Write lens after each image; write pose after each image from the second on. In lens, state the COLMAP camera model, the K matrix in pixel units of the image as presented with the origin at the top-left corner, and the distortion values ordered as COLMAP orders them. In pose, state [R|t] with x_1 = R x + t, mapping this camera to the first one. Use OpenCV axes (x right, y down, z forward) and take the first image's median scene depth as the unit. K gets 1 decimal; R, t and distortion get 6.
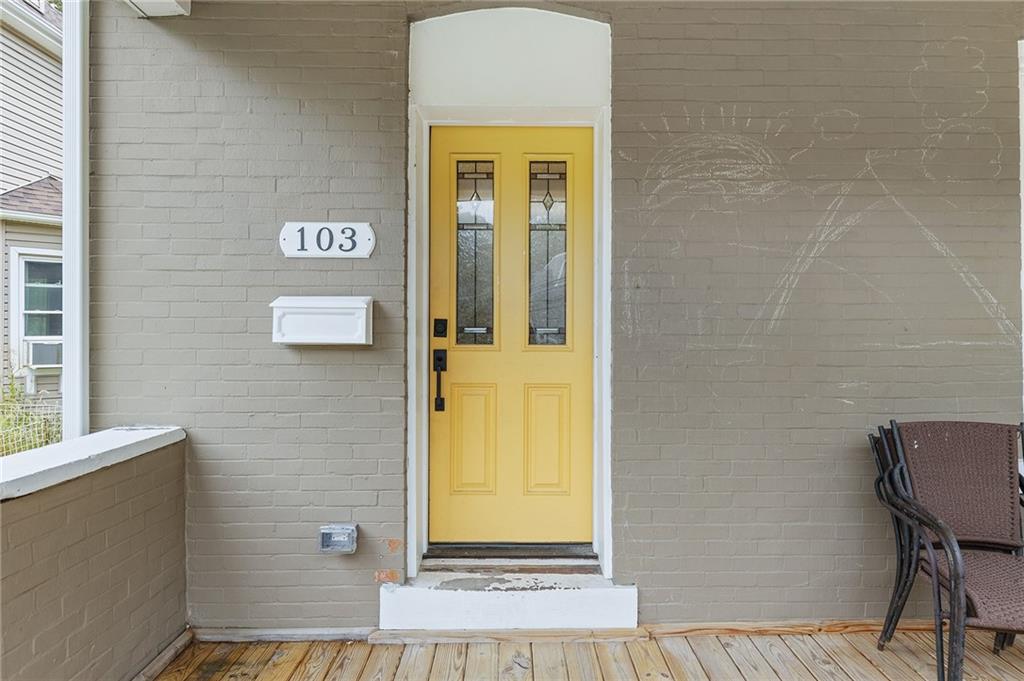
lens RADIAL K [[671.0, 0, 509.9], [0, 671.0, 334.3], [0, 0, 1]] dist [0.012293, 0.000784]
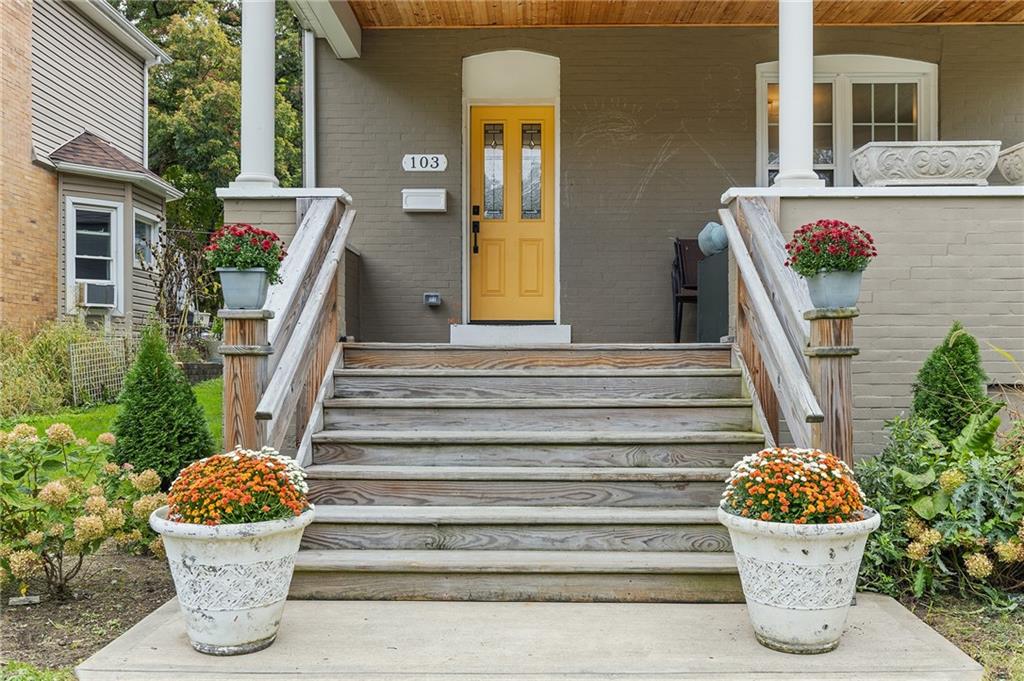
lens RADIAL K [[987.2, 0, 514.0], [0, 987.2, 345.6], [0, 0, 1]] dist [0.052882, 0.000000]
pose [[0.999854, -0.004507, -0.016486, 0.054740], [0.004270, 0.999887, -0.014393, 0.447671], [0.016549, 0.014320, 0.999760, -1.957813]]
